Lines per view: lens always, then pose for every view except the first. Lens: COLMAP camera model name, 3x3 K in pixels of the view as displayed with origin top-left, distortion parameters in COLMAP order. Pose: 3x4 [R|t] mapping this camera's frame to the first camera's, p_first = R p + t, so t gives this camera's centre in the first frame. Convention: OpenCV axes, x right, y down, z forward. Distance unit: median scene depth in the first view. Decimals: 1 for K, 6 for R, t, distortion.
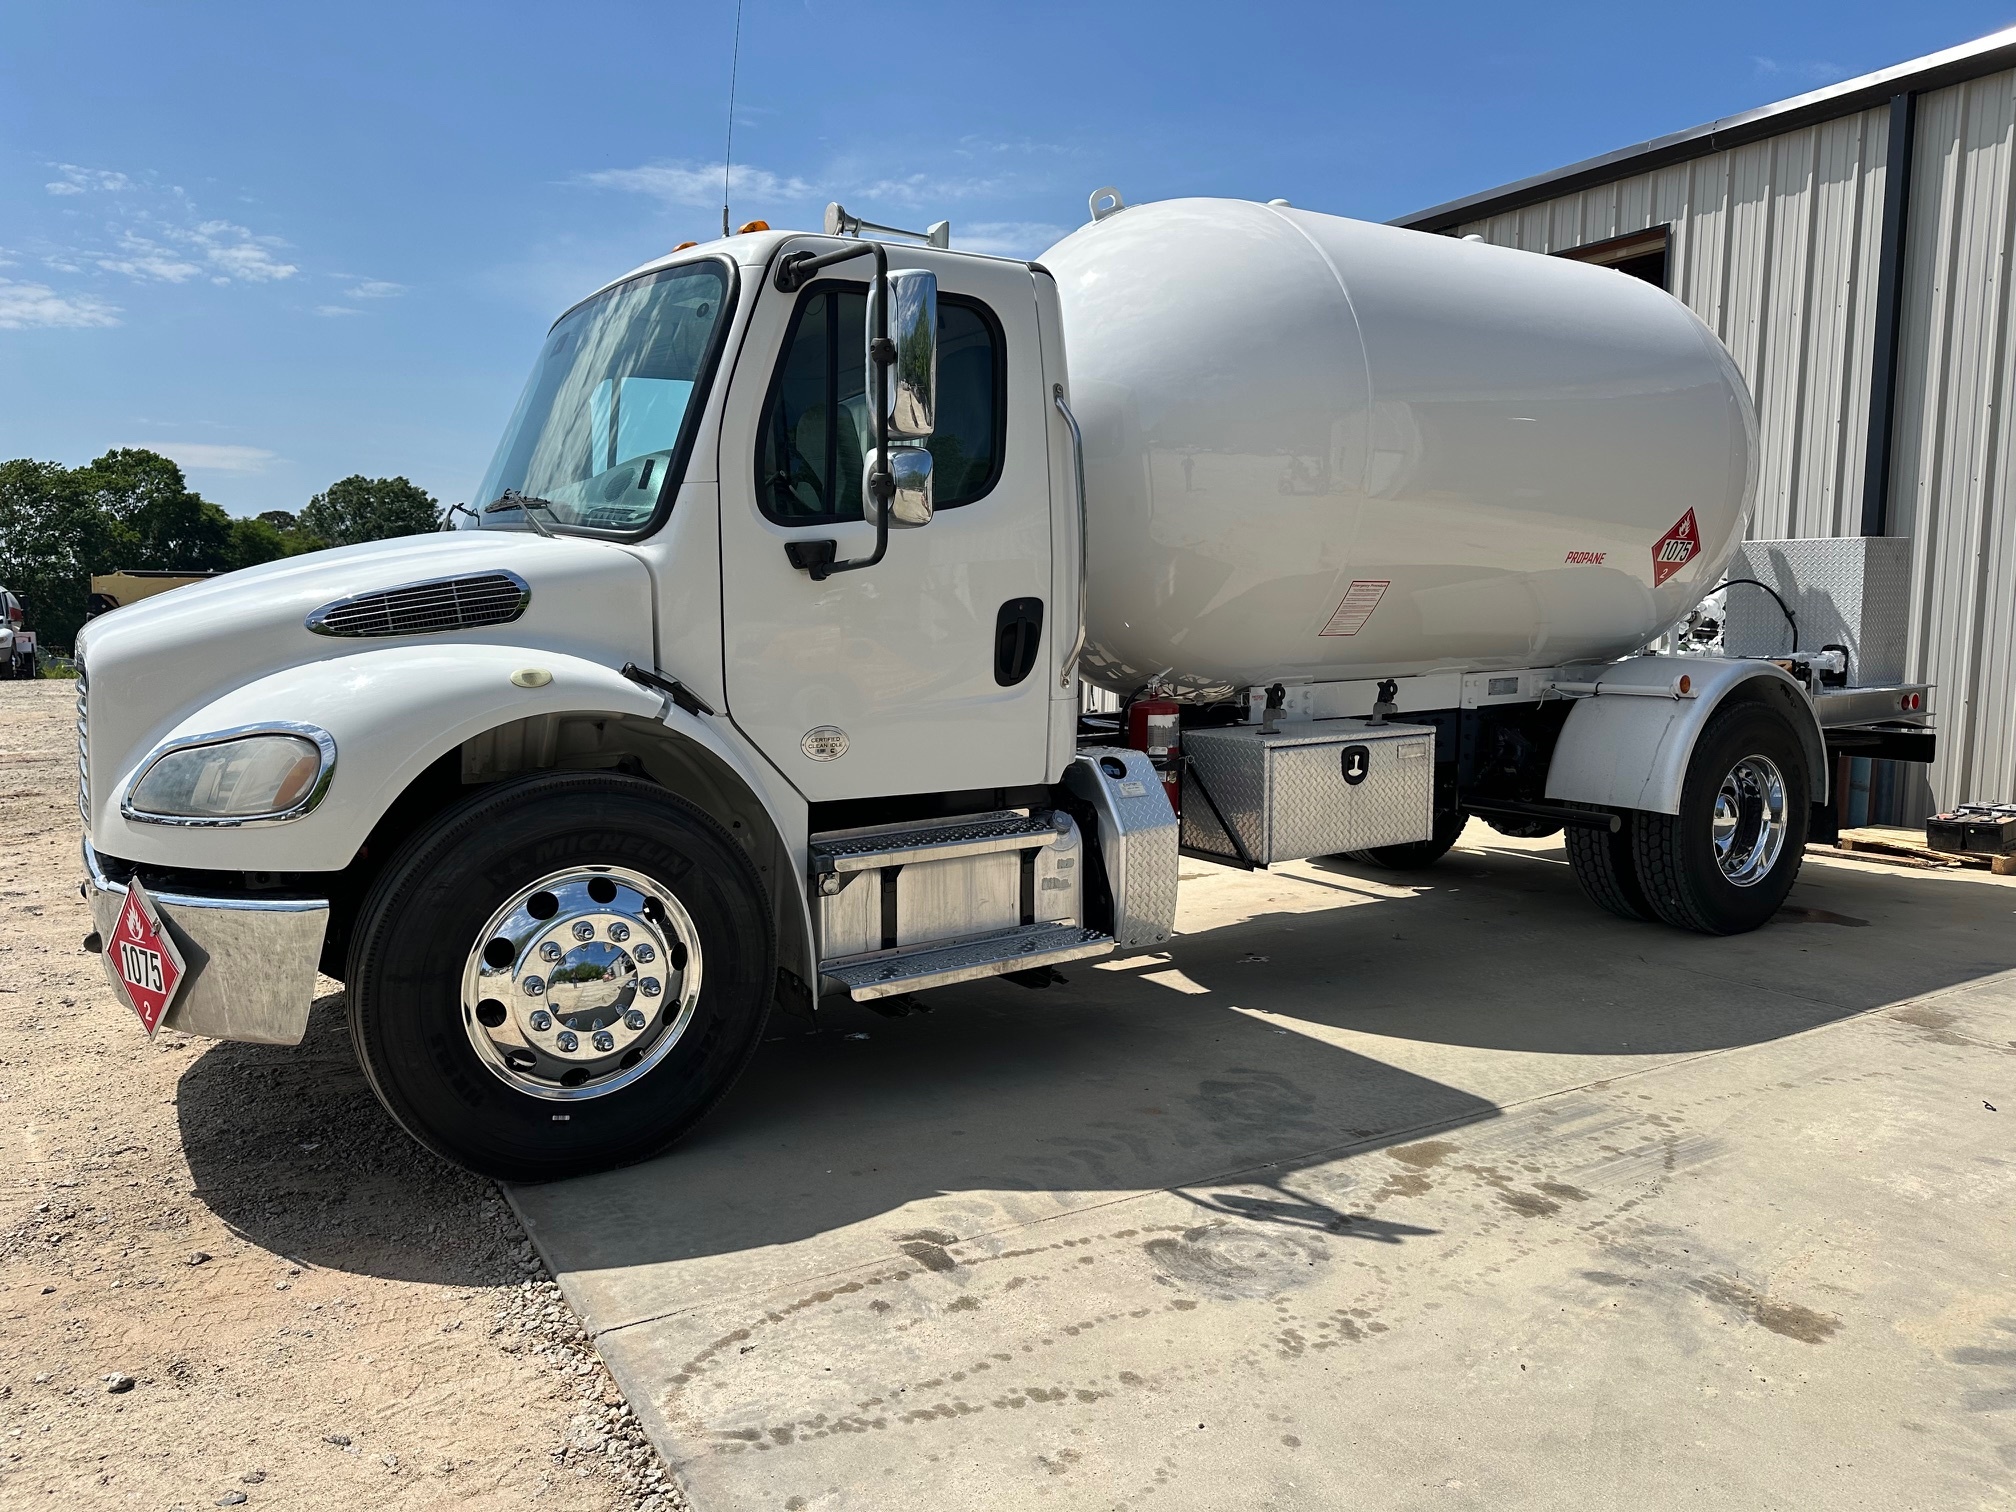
lens RADIAL K [[1337.4, 0, 997.9], [0, 1337.4, 753.1], [0, 0, 1]] dist [0.017608, -0.000679]
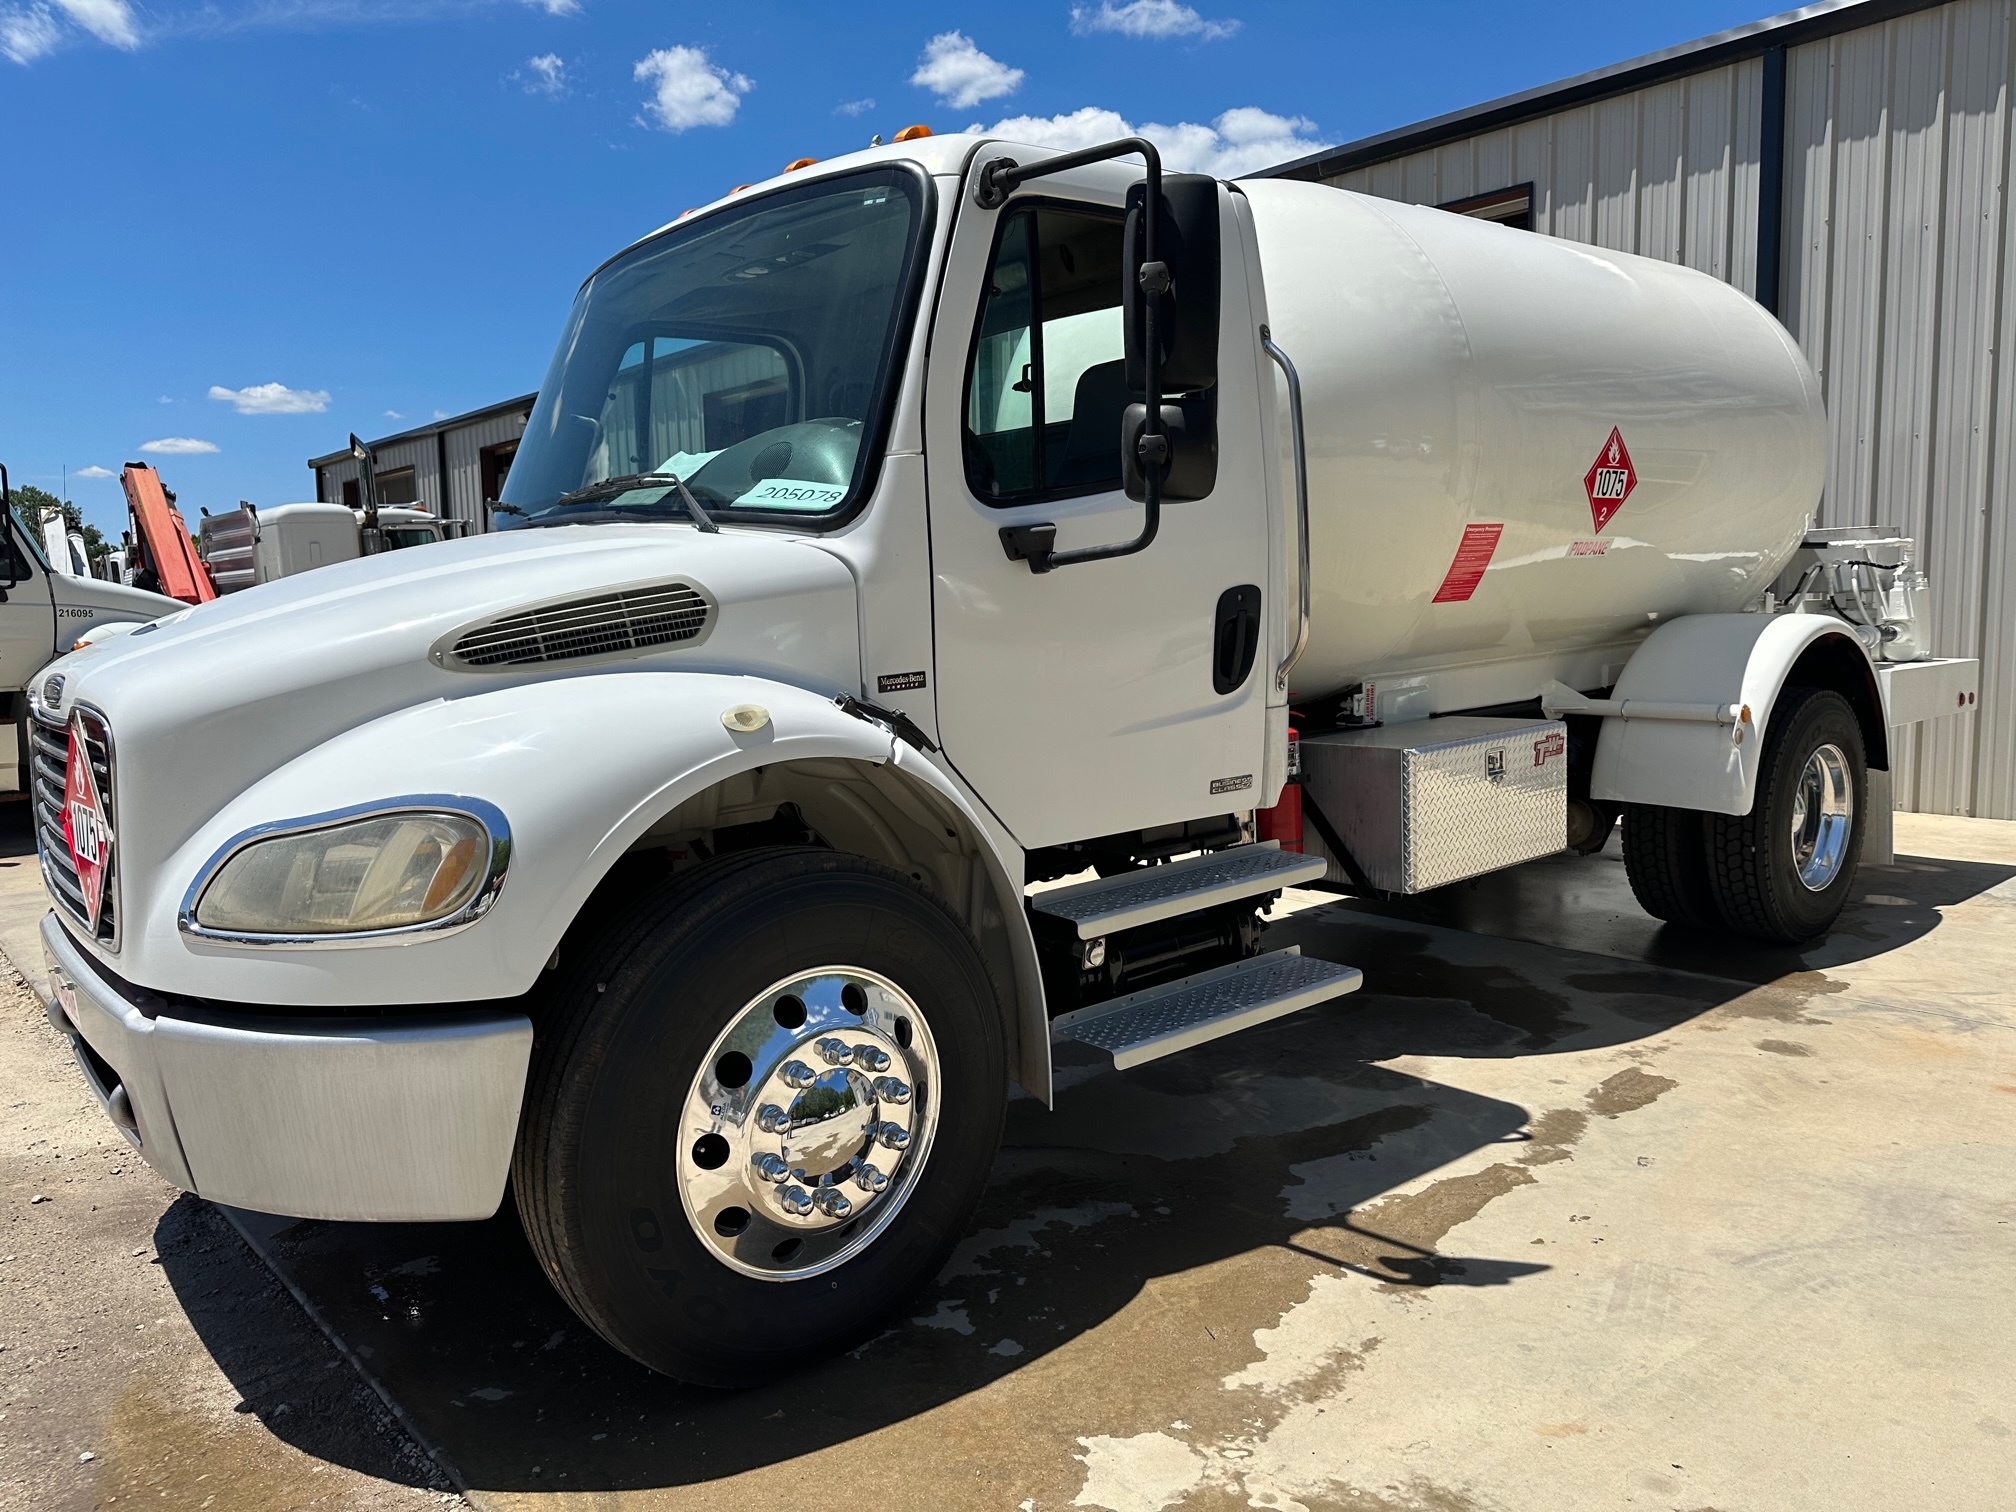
lens RADIAL K [[1428.1, 0, 980.2], [0, 1428.1, 756.7], [0, 0, 1]] dist [0.034367, 0.002066]
pose [[0.985248, -0.059592, 0.160424, -0.313466], [0.059502, 0.998214, 0.005365, -0.026983], [-0.160457, 0.004260, 0.987034, 0.164983]]
